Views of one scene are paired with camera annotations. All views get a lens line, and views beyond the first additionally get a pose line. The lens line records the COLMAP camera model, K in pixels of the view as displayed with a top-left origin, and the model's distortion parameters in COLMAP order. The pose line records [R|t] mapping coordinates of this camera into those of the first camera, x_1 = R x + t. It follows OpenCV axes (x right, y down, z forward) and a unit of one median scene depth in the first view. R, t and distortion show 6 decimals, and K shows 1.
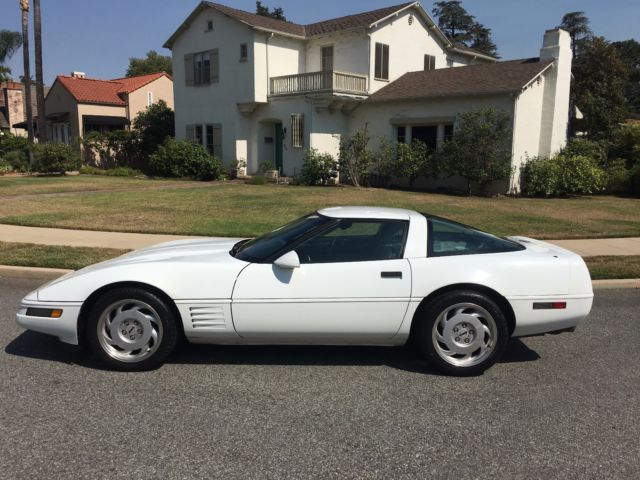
lens RADIAL K [[546.0, 0, 316.8], [0, 546.0, 236.8], [0, 0, 1]] dist [0.092585, -0.134239]
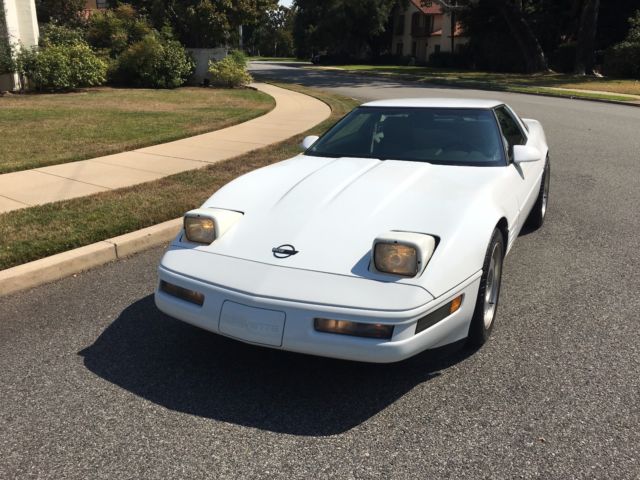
lens RADIAL K [[546.0, 0, 316.8], [0, 546.0, 236.8], [0, 0, 1]] dist [0.092585, -0.134239]
pose [[0.450454, -0.286290, 0.845653, -0.218346], [0.125311, 0.958090, 0.257605, -0.023244], [-0.883962, -0.010070, 0.467451, 0.179844]]
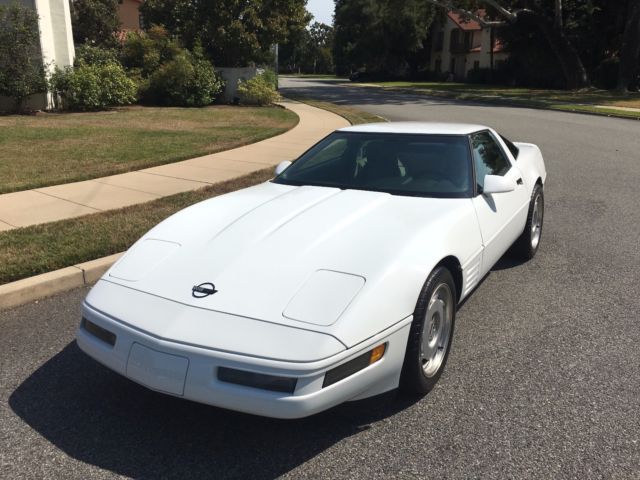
lens RADIAL K [[546.0, 0, 316.8], [0, 546.0, 236.8], [0, 0, 1]] dist [0.092585, -0.134239]
pose [[0.514463, -0.255463, 0.818576, -0.196415], [0.126179, 0.966755, 0.222406, -0.023181], [-0.848179, -0.011133, 0.529593, 0.159802]]
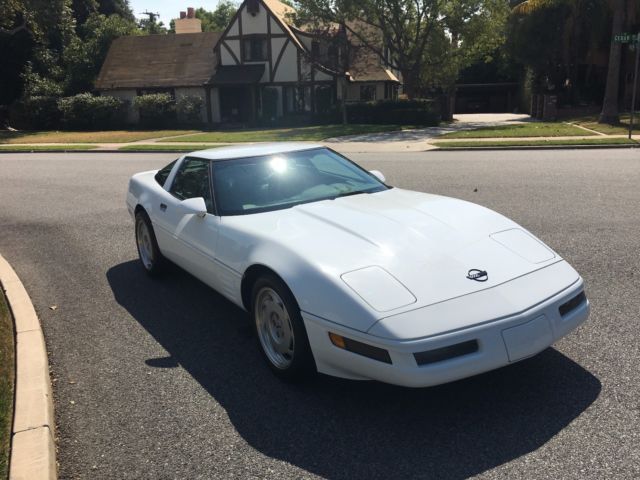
lens RADIAL K [[546.0, 0, 316.8], [0, 546.0, 236.8], [0, 0, 1]] dist [0.092585, -0.134239]
pose [[-0.529934, -0.196115, 0.825051, -0.205400], [0.150825, 0.935586, 0.319265, -0.049631], [-0.834519, 0.293627, -0.466220, 0.354137]]
